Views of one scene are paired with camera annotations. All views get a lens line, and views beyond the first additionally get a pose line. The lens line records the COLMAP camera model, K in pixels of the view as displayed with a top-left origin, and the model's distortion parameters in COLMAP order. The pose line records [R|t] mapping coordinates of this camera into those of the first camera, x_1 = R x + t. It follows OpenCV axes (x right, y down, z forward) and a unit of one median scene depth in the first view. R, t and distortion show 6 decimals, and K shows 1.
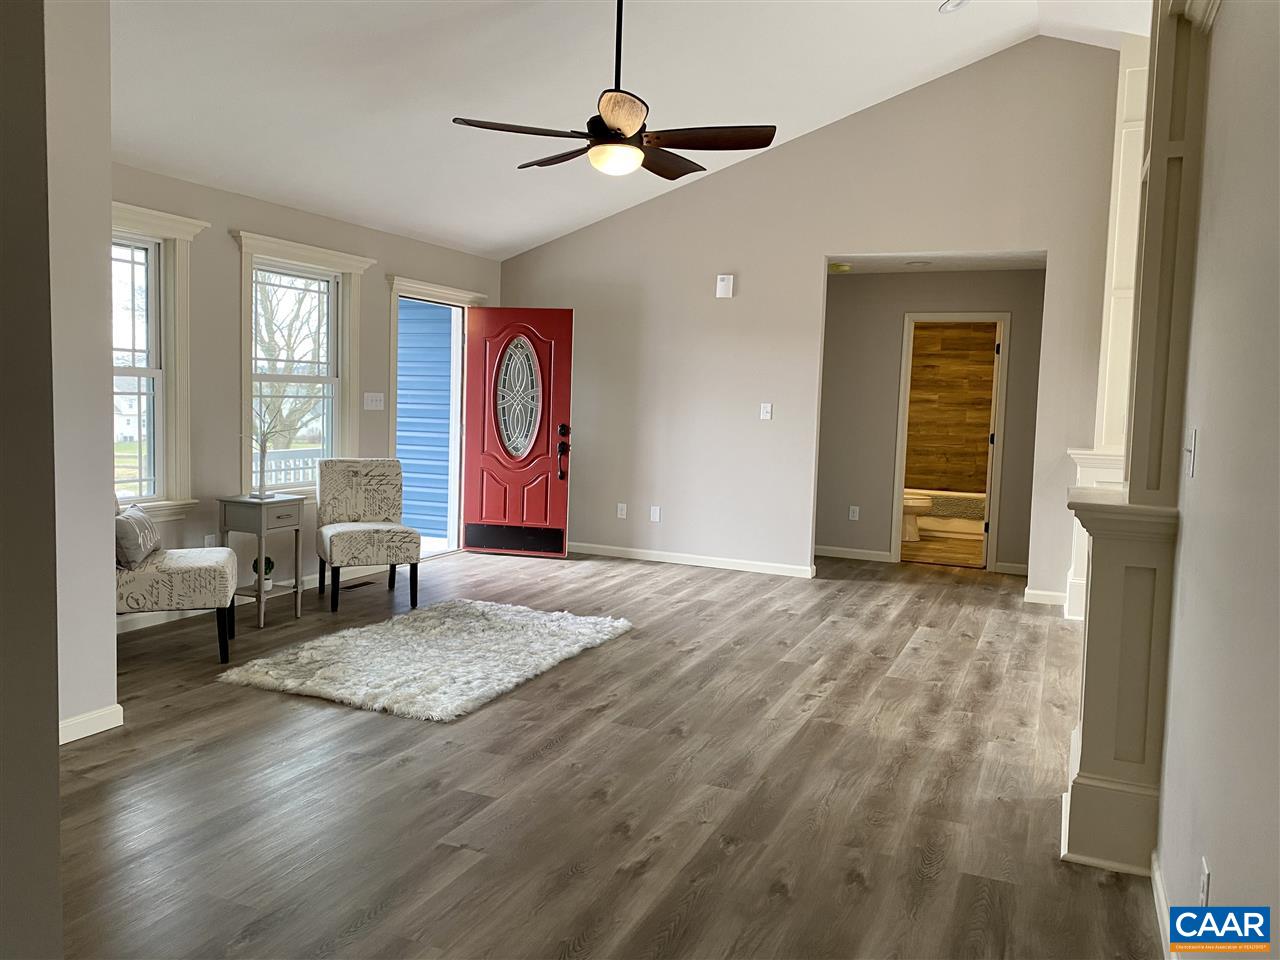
lens RADIAL K [[980.3, 0, 641.9], [0, 980.3, 469.6], [0, 0, 1]] dist [0.020433, -0.013434]
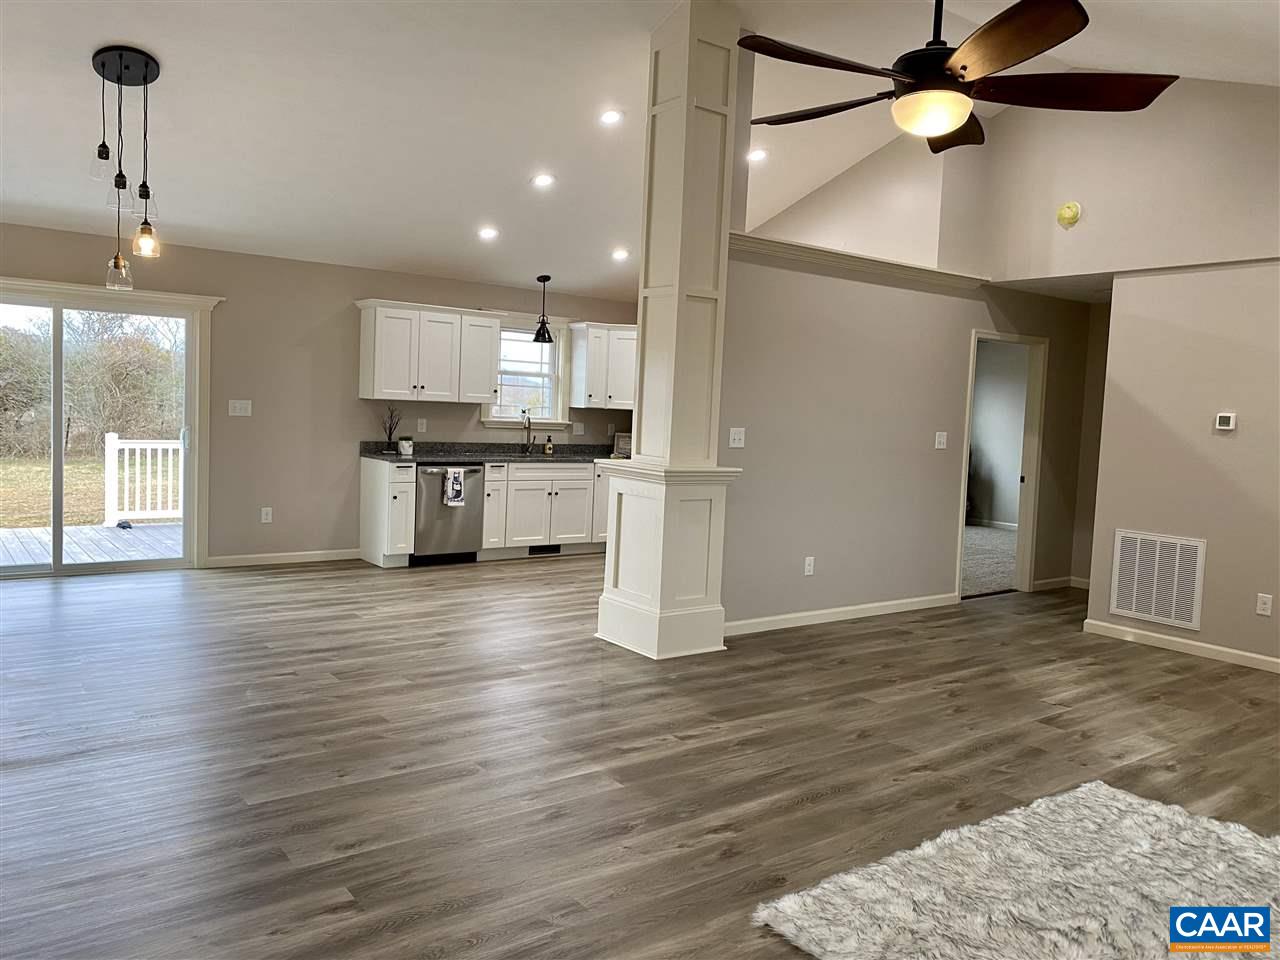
lens RADIAL K [[960.1, 0, 643.8], [0, 960.1, 494.6], [0, 0, 1]] dist [0.067247, -0.156302]
pose [[-0.868107, -0.112857, 0.483377, -0.218535], [-0.031910, 0.984484, 0.172546, -0.159007], [-0.495350, 0.134364, -0.858239, 1.804423]]
